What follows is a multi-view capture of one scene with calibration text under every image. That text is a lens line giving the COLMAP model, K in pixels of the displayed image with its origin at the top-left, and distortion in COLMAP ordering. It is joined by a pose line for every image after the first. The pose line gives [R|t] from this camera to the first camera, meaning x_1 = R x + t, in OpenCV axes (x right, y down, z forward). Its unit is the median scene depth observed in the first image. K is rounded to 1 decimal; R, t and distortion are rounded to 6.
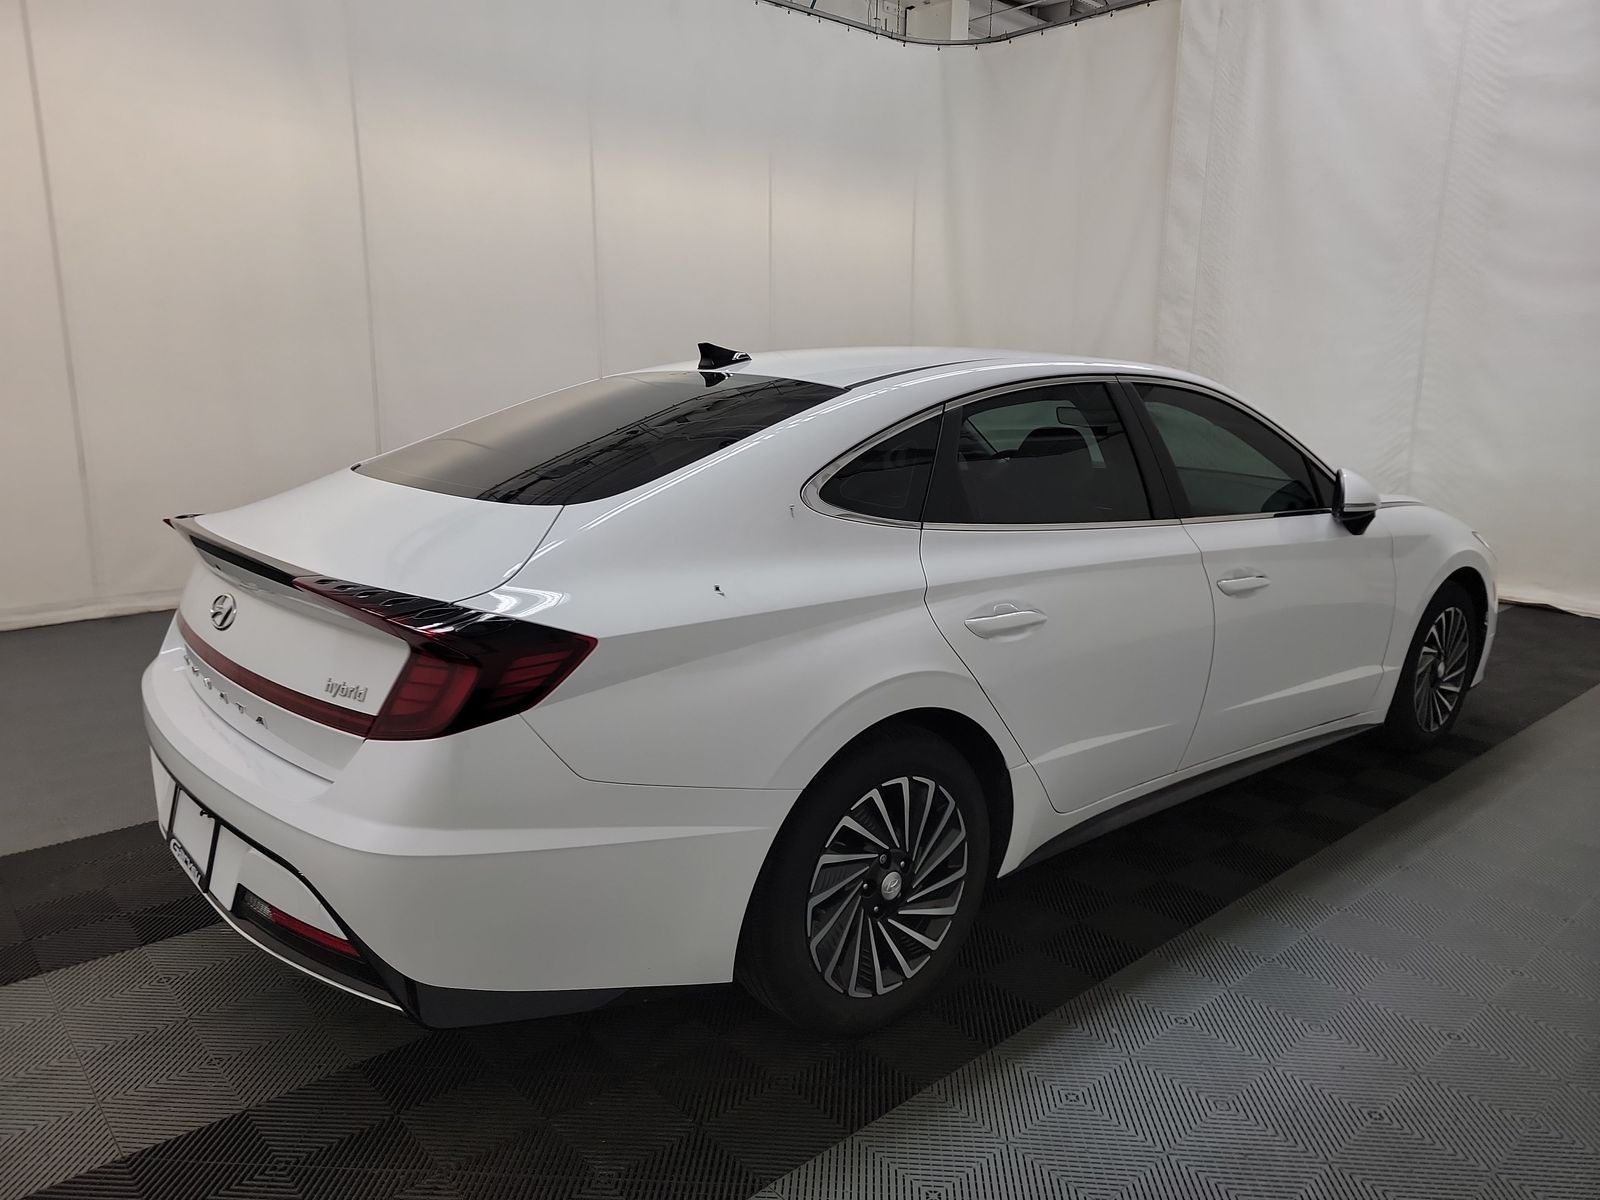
lens RADIAL K [[1146.4, 0, 800.0], [0, 1146.4, 600.0], [0, 0, 1]] dist [0.000542, 0.000450]
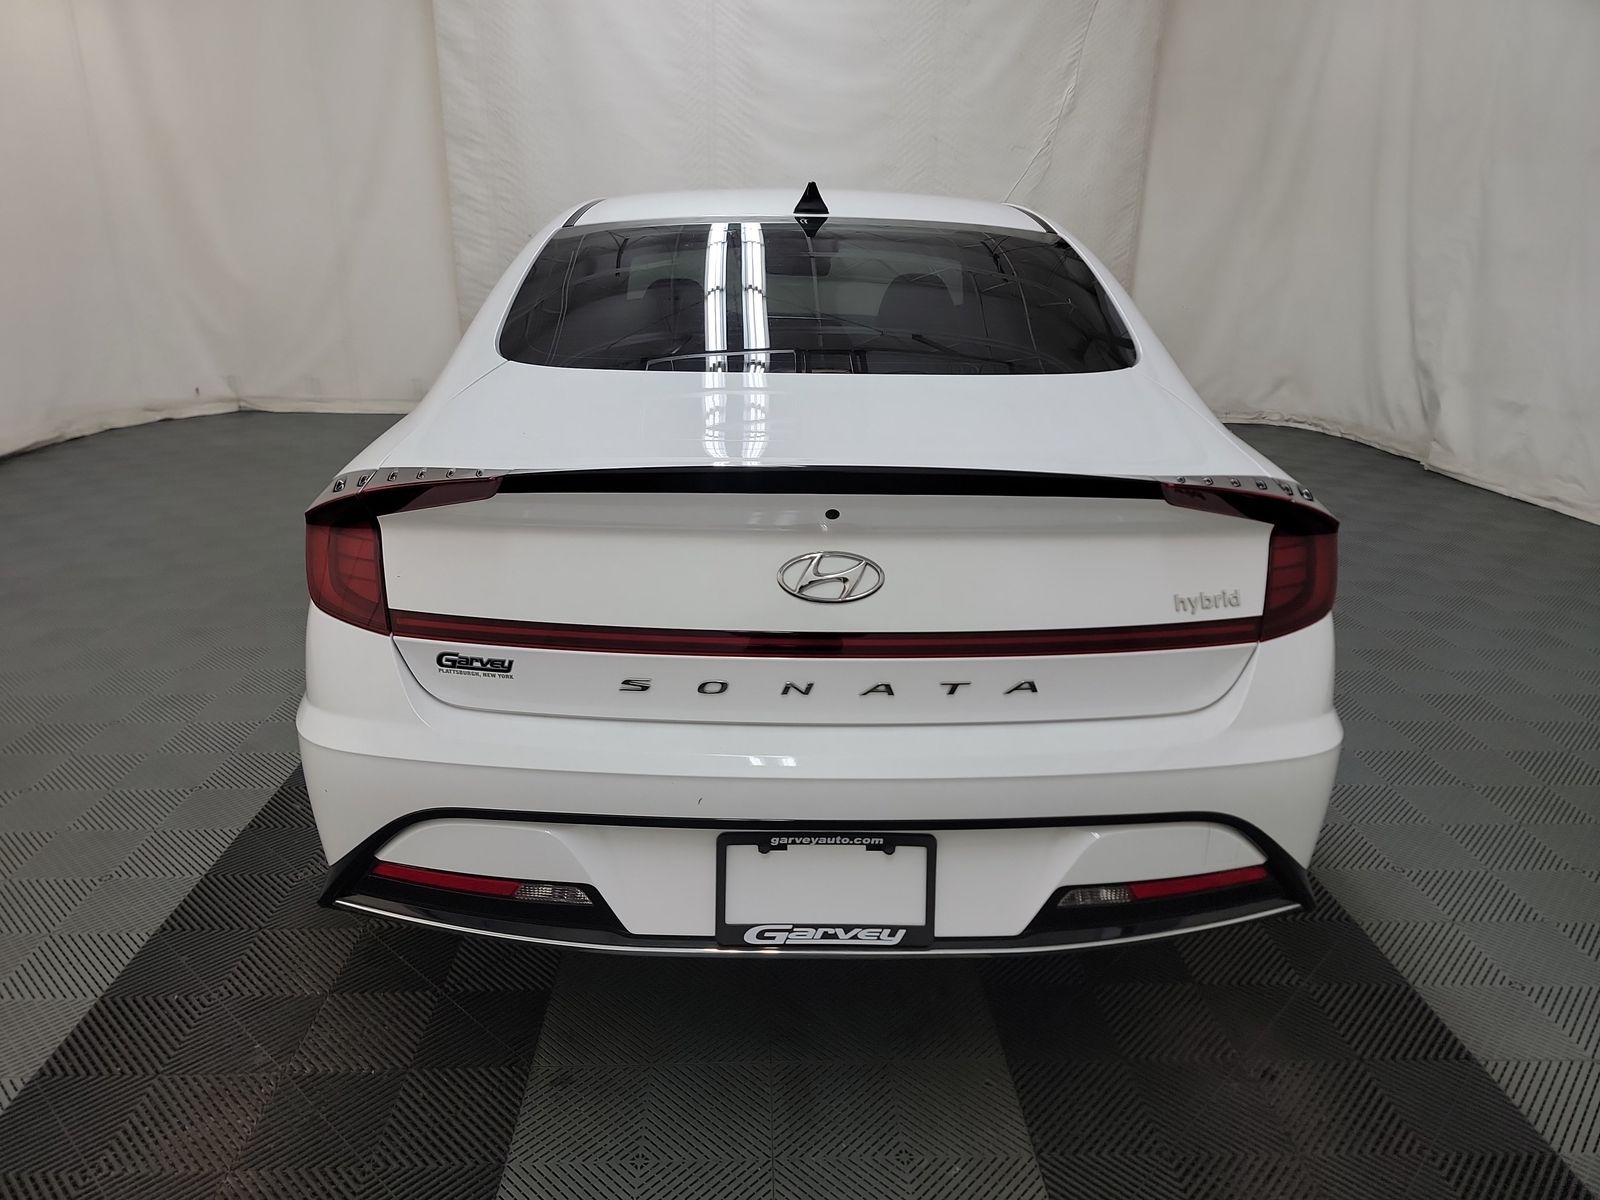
lens RADIAL K [[1146.4, 0, 800.0], [0, 1146.4, 600.0], [0, 0, 1]] dist [0.000542, 0.000450]
pose [[0.637433, -0.222934, 0.737550, -0.786823], [0.127478, 0.974550, 0.184396, -0.076420], [-0.759888, -0.023518, 0.649629, 0.430203]]
